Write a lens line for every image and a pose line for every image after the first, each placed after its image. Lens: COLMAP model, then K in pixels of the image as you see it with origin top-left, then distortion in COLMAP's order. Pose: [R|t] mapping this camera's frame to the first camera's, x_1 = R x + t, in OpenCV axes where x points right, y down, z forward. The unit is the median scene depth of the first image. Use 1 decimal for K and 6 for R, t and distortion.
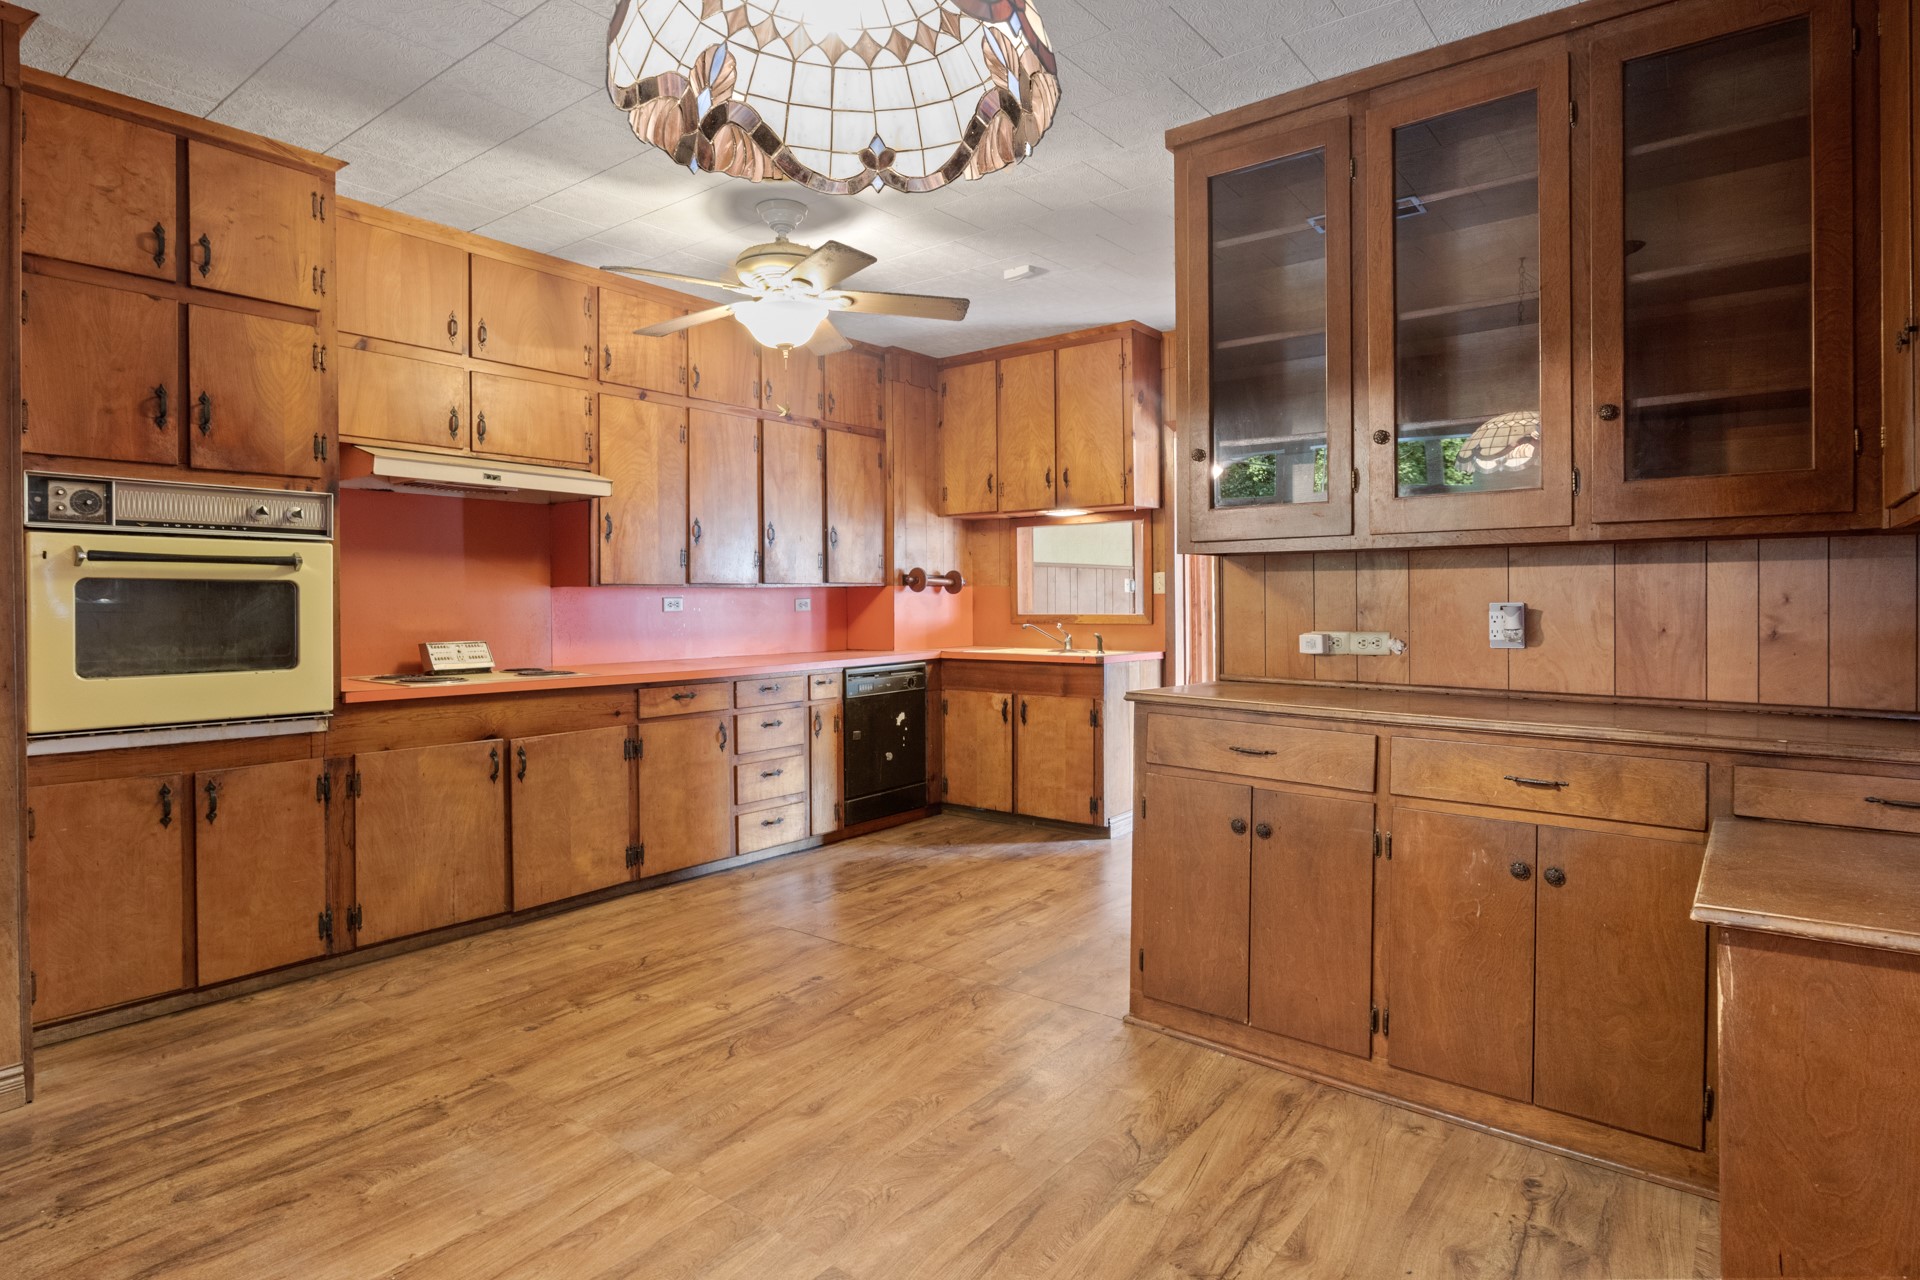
lens RADIAL K [[1029.7, 0, 957.7], [0, 1029.7, 608.4], [0, 0, 1]] dist [-0.005832, 0.000835]
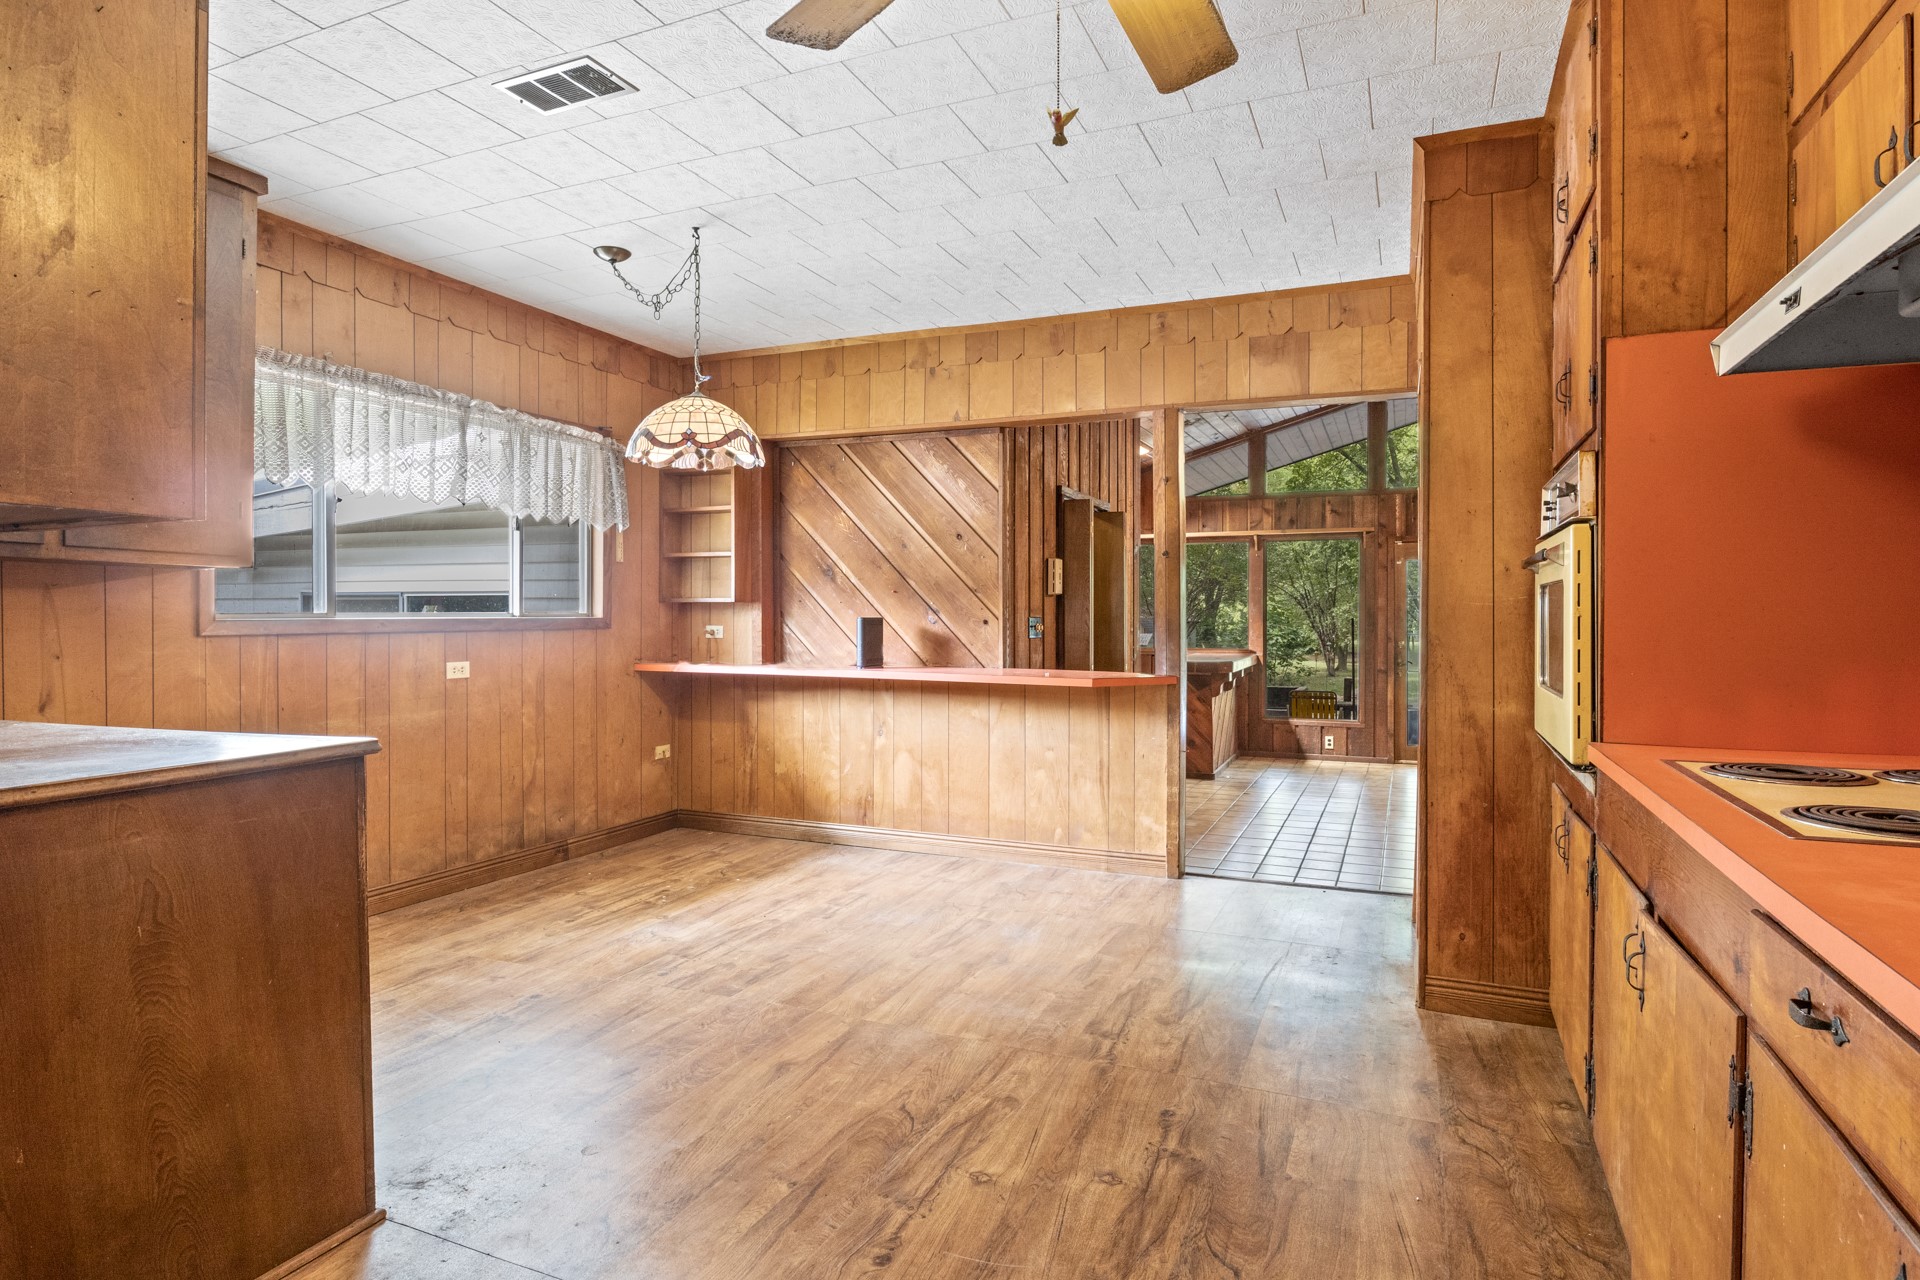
lens RADIAL K [[1029.7, 0, 970.1], [0, 1029.7, 625.1], [0, 0, 1]] dist [-0.005832, 0.000835]
pose [[-0.965420, 0.003680, -0.260674, -0.043751], [-0.000237, 0.999888, 0.014992, -0.005729], [0.260699, 0.014535, -0.965311, 1.941267]]
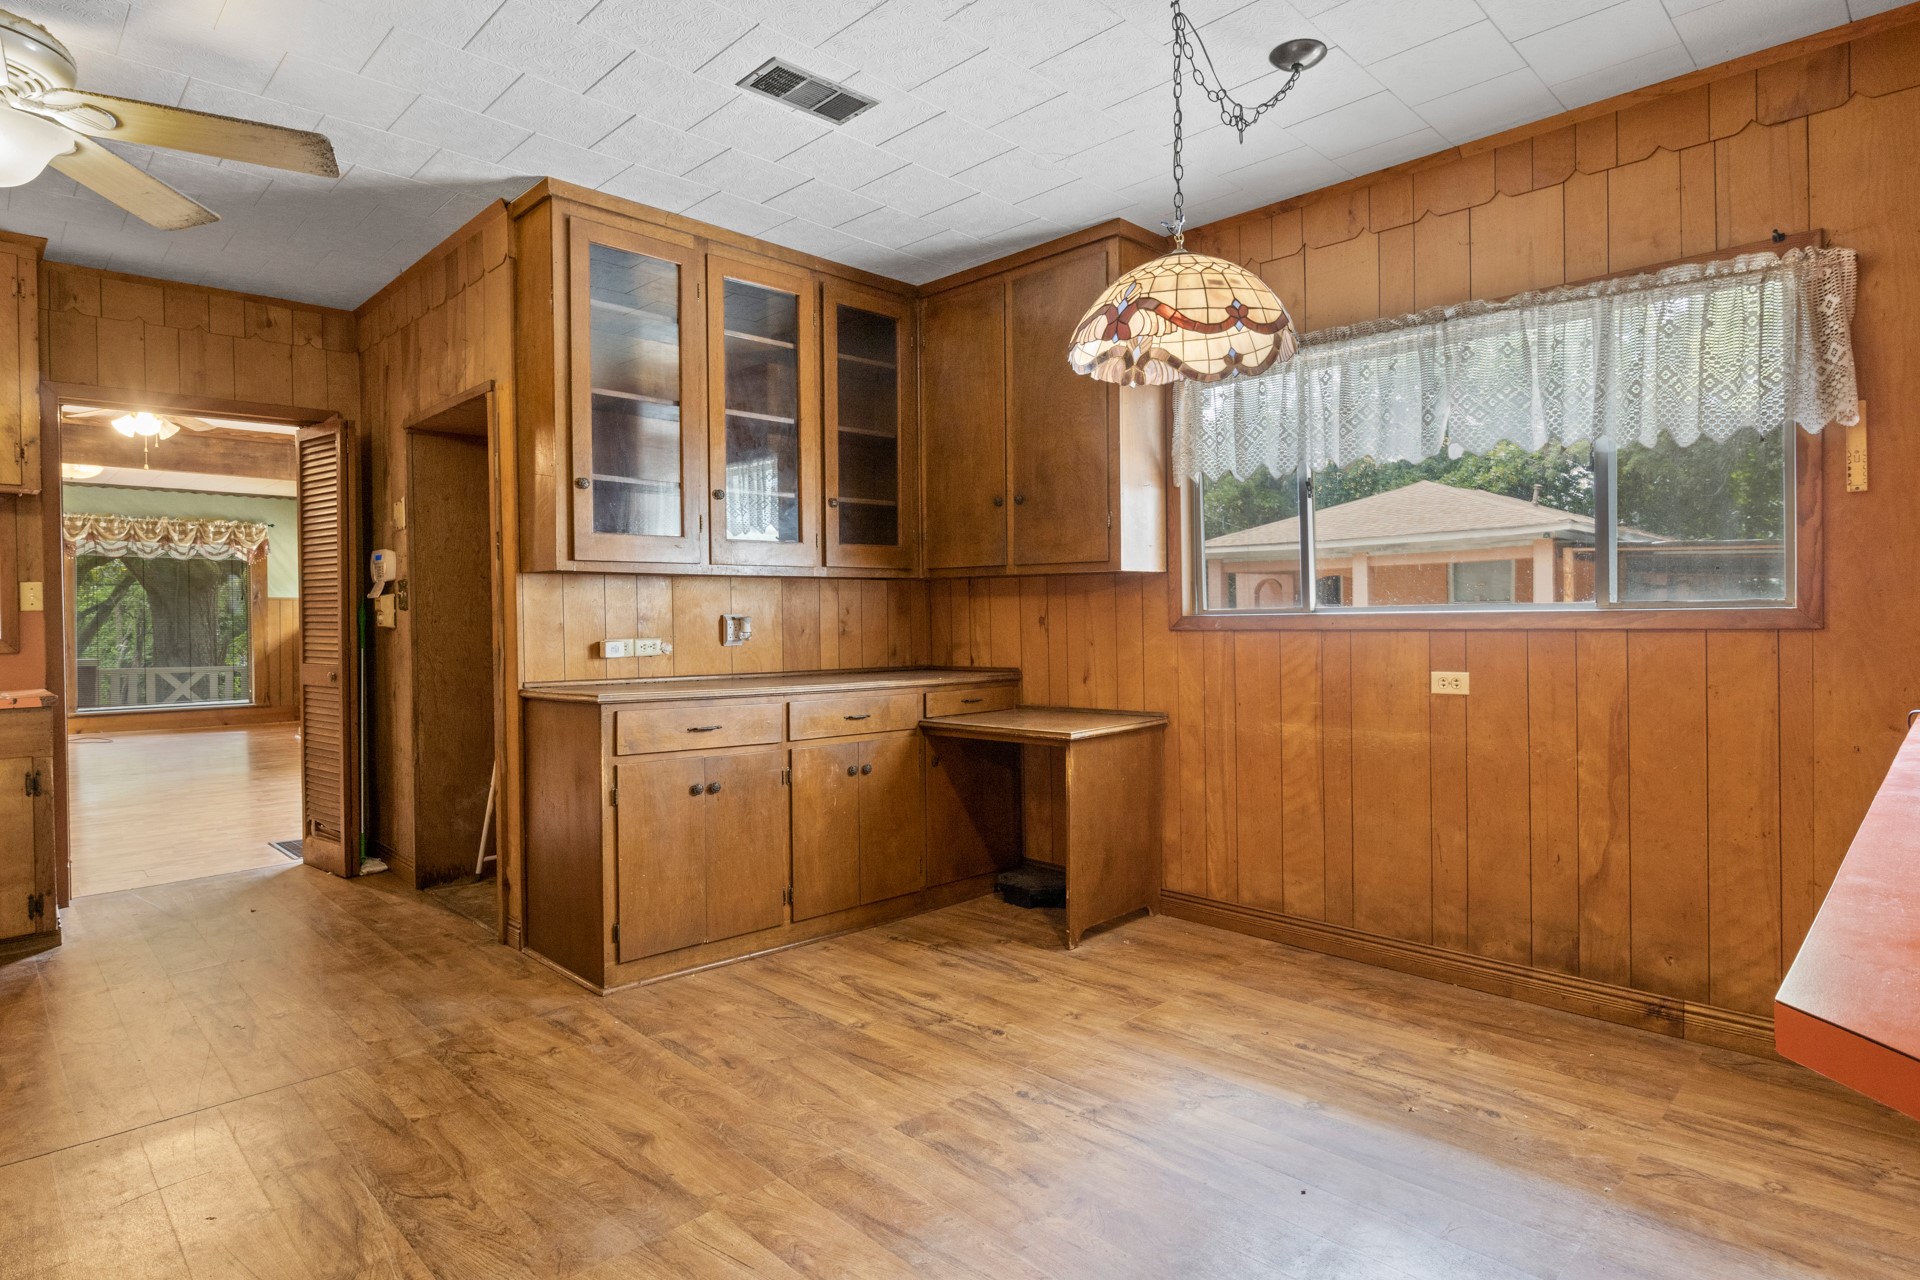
lens RADIAL K [[1029.7, 0, 971.5], [0, 1029.7, 624.9], [0, 0, 1]] dist [-0.005832, 0.000835]
pose [[0.117288, -0.006844, 0.993074, -0.966881], [0.016835, 0.999846, 0.004903, 0.008061], [-0.992955, 0.016143, 0.117386, 0.523183]]
